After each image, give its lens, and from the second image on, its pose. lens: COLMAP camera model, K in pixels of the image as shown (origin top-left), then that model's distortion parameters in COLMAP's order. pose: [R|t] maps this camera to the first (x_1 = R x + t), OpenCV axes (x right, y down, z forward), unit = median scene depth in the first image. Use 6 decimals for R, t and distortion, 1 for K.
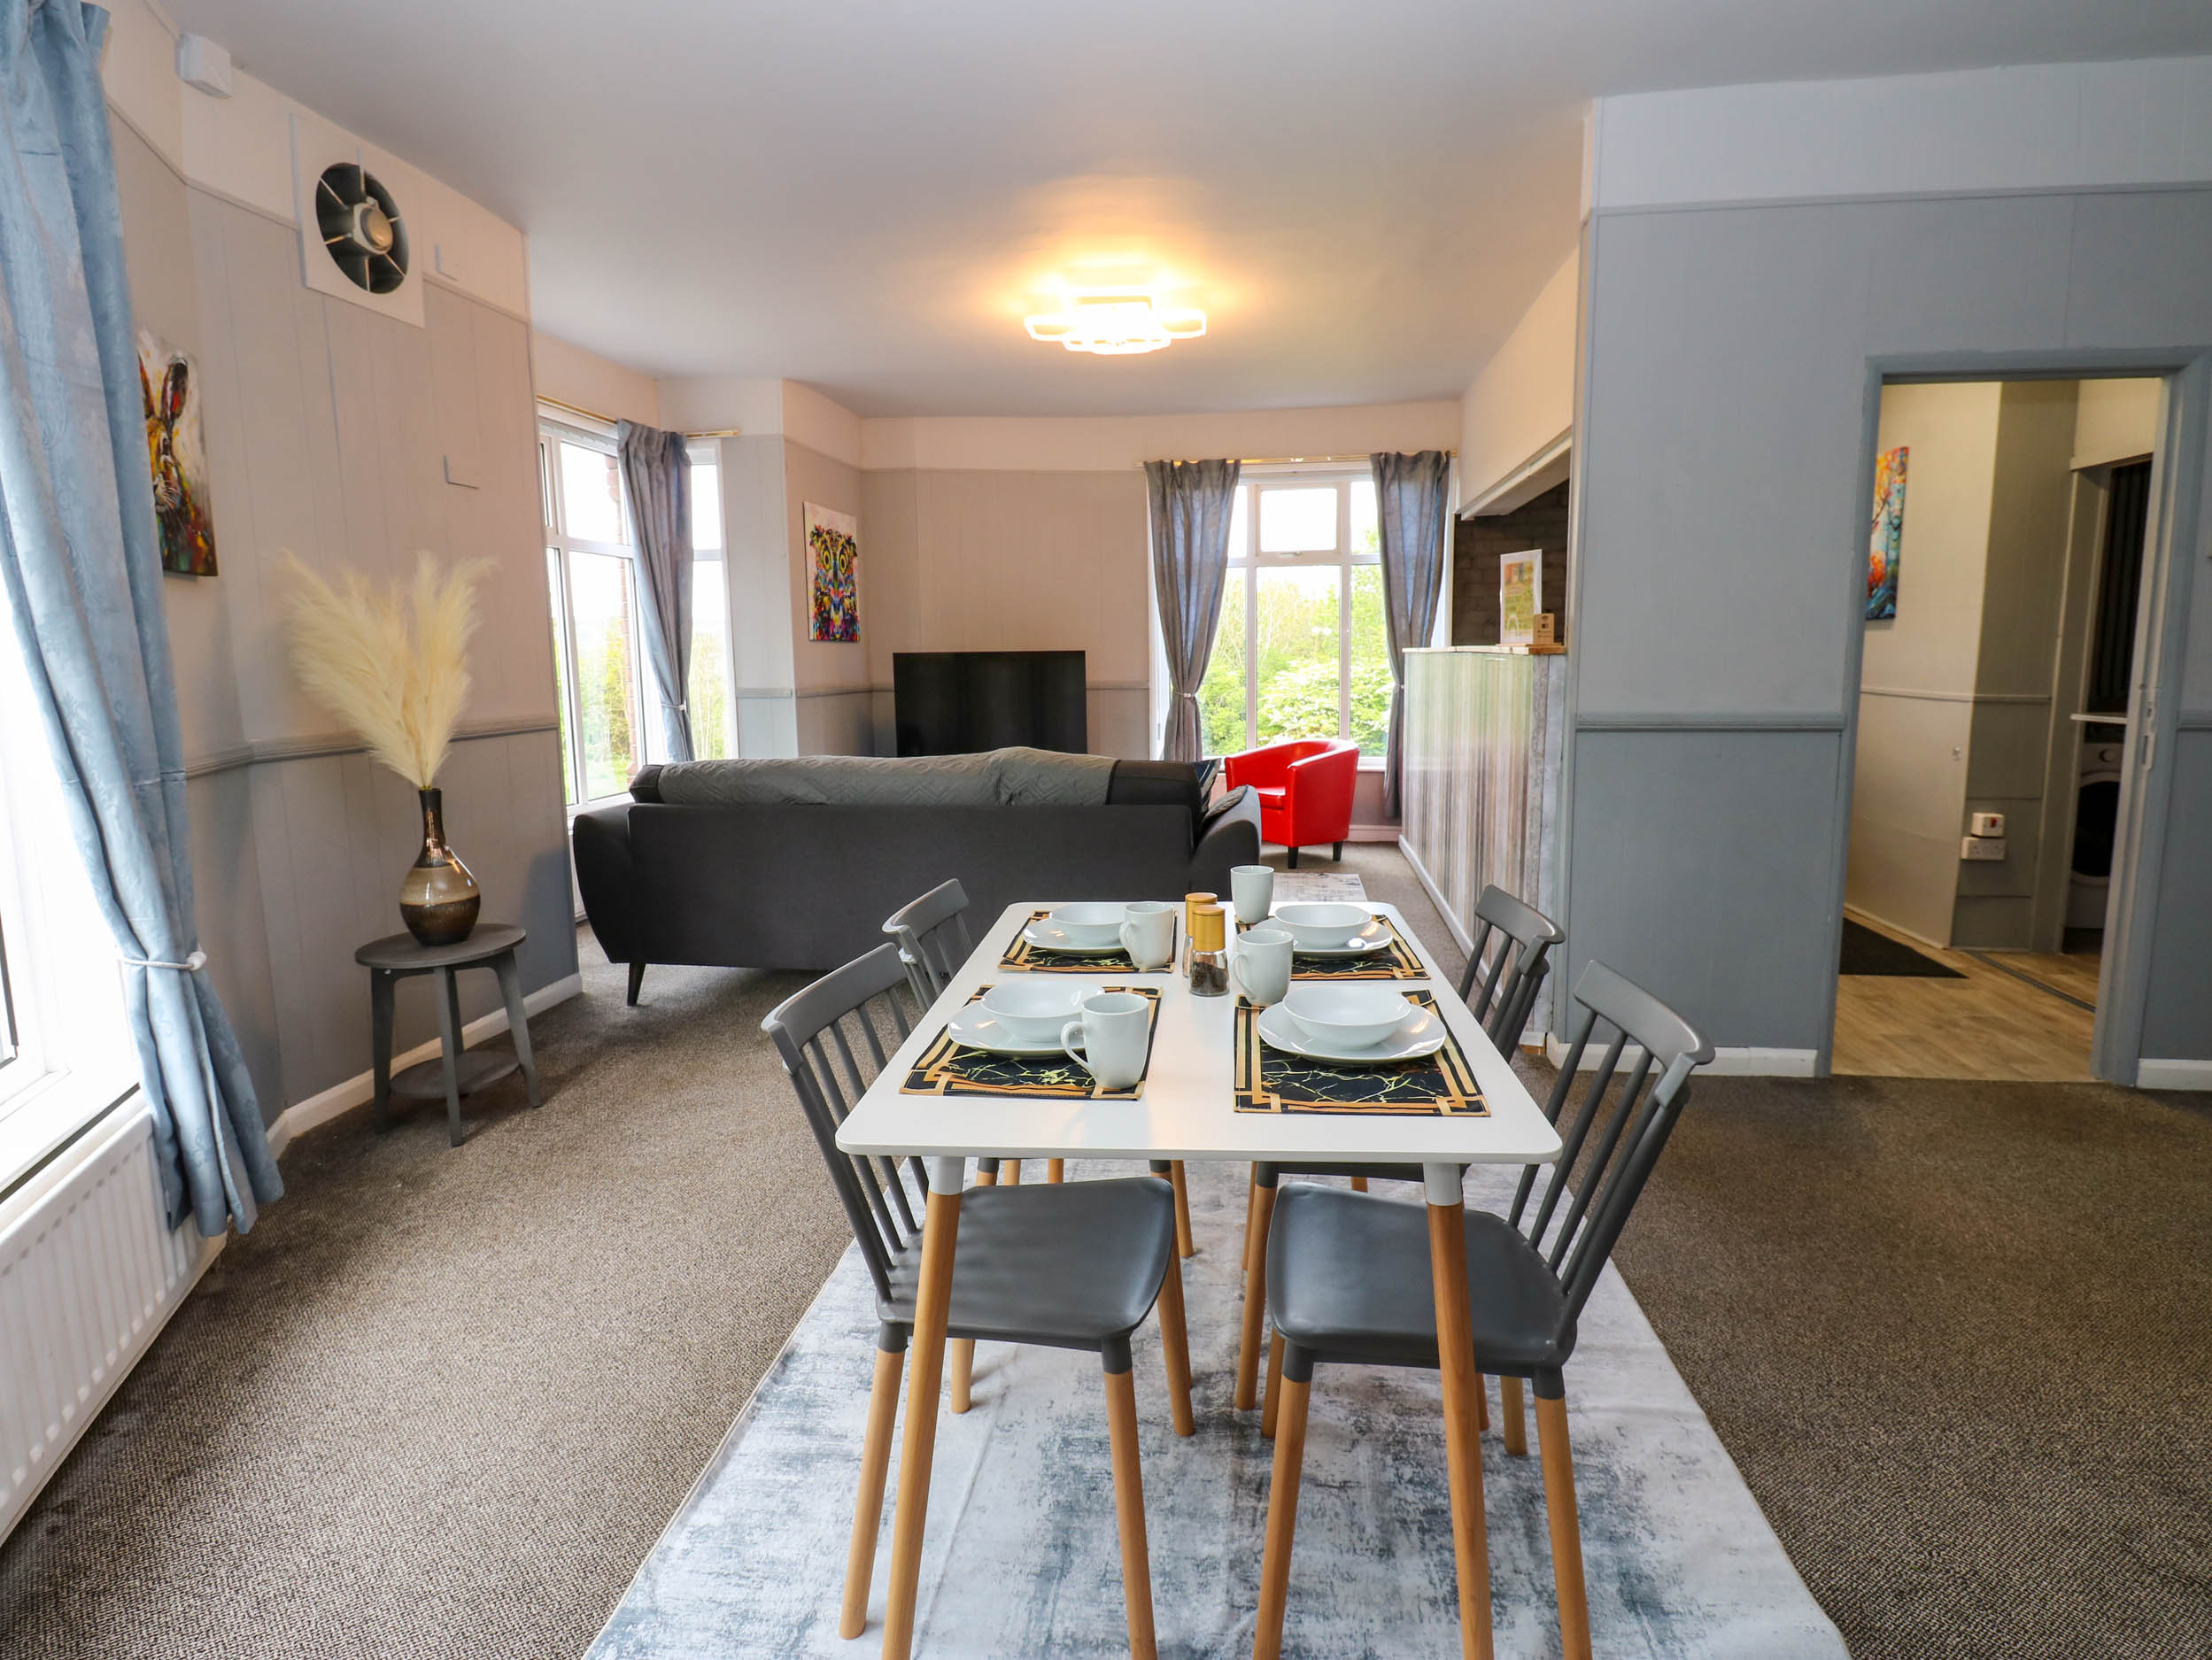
lens RADIAL K [[1148.4, 0, 1124.1], [0, 1148.4, 806.2], [0, 0, 1]] dist [0.002269, -0.013978]
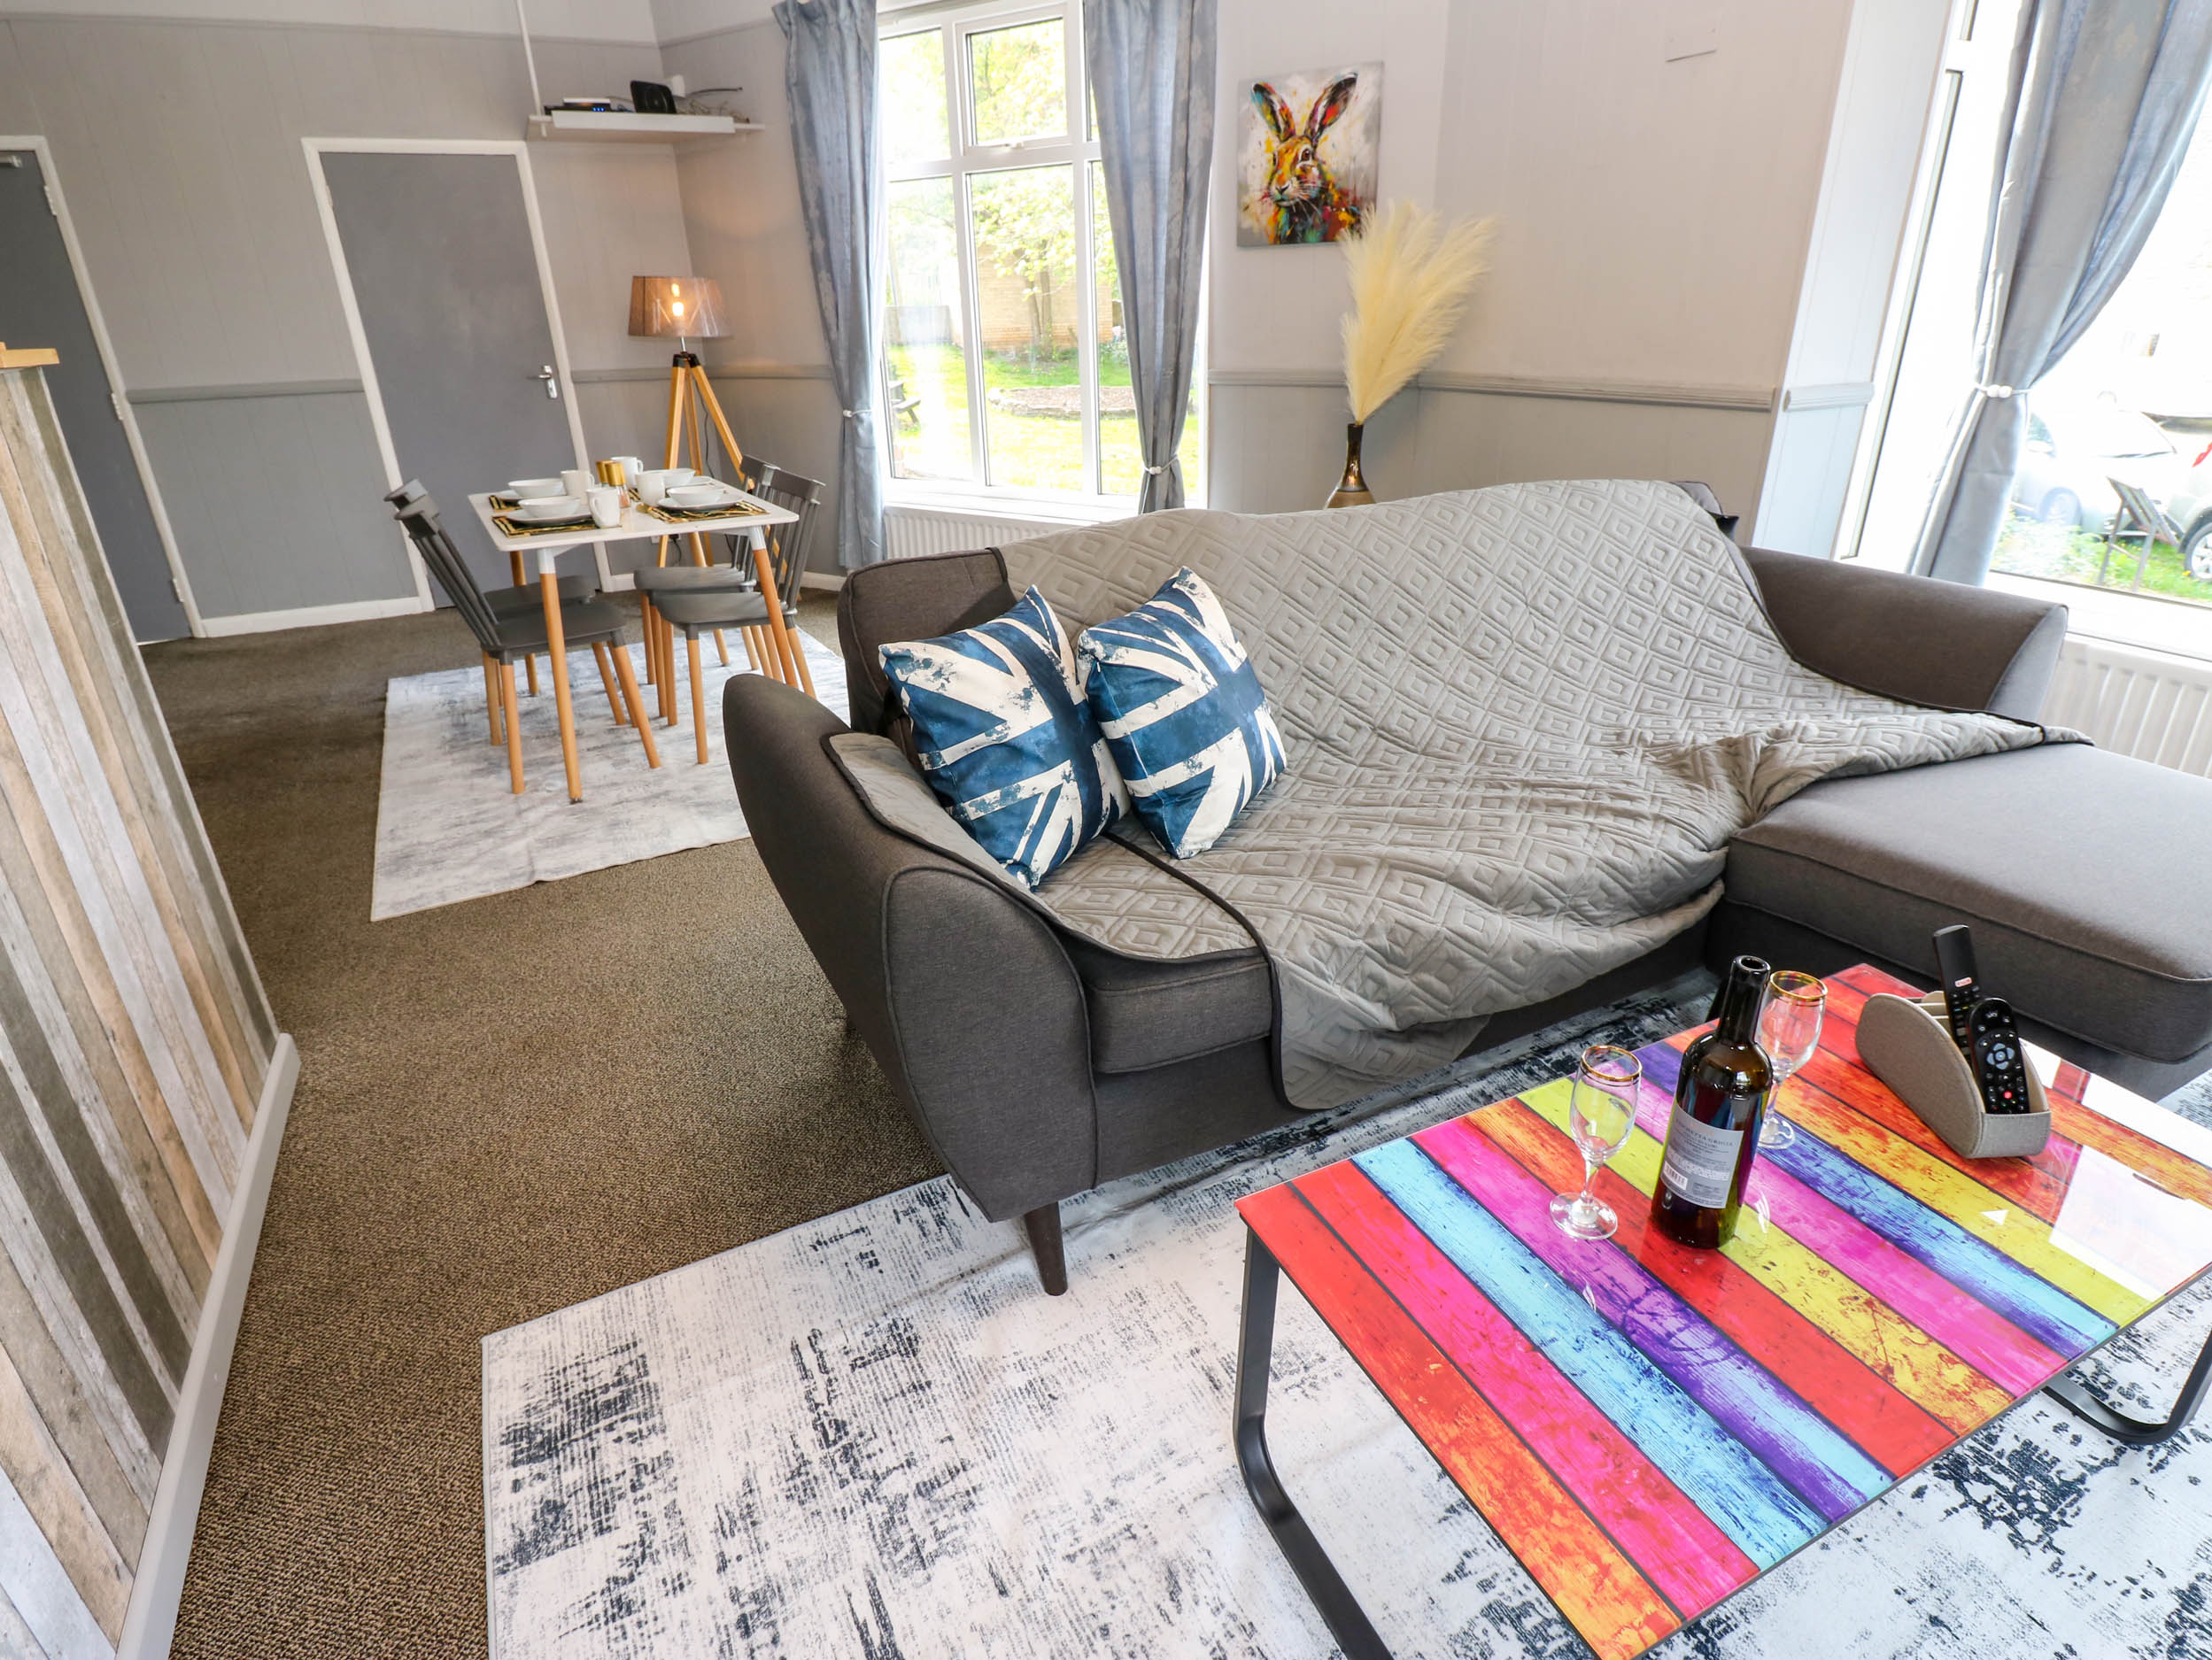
lens RADIAL K [[1148.4, 0, 1121.6], [0, 1148.4, 812.3], [0, 0, 1]] dist [0.002269, -0.013978]
pose [[-0.815241, 0.258455, -0.518250, 0.169369], [-0.046463, 0.862815, 0.503381, -0.138116], [0.577255, 0.434456, -0.691393, 1.003078]]
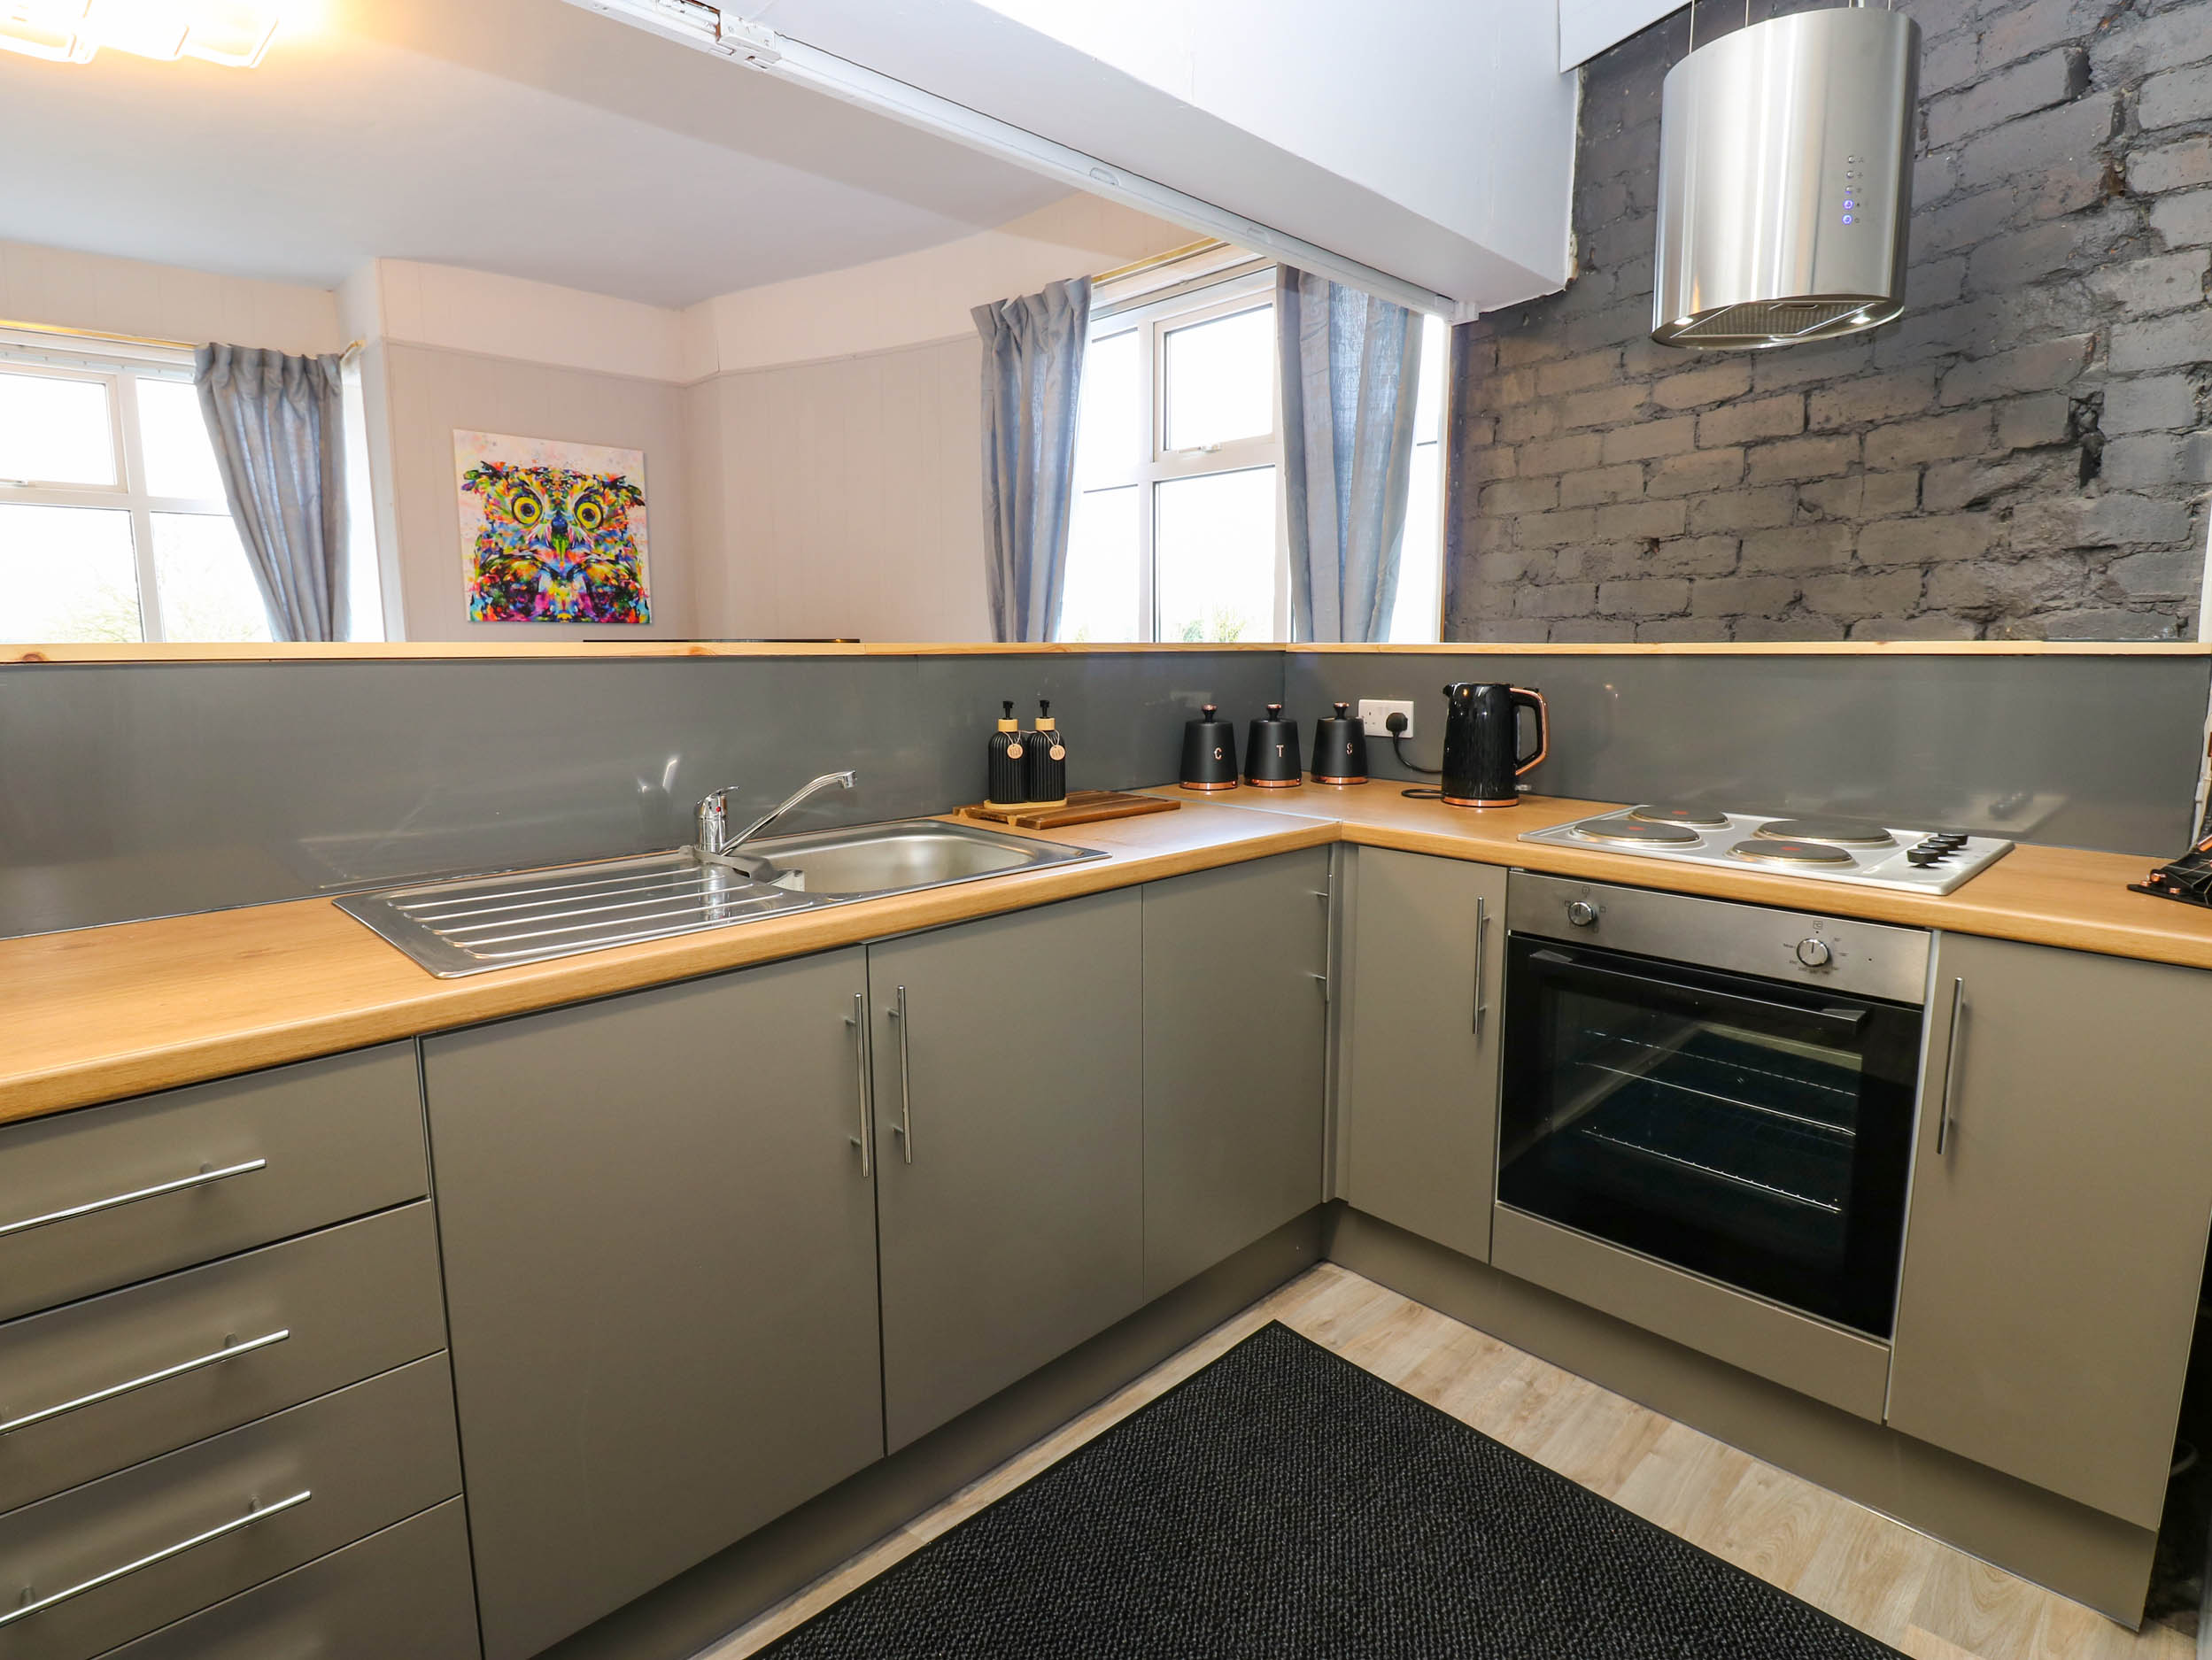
lens RADIAL K [[1148.4, 0, 1122.8], [0, 1148.4, 805.7], [0, 0, 1]] dist [0.002269, -0.013978]
pose [[0.793864, 0.098130, -0.600126, 0.578554], [-0.089401, 0.995004, 0.044436, -0.111880], [0.601488, 0.018376, 0.798670, 0.769274]]
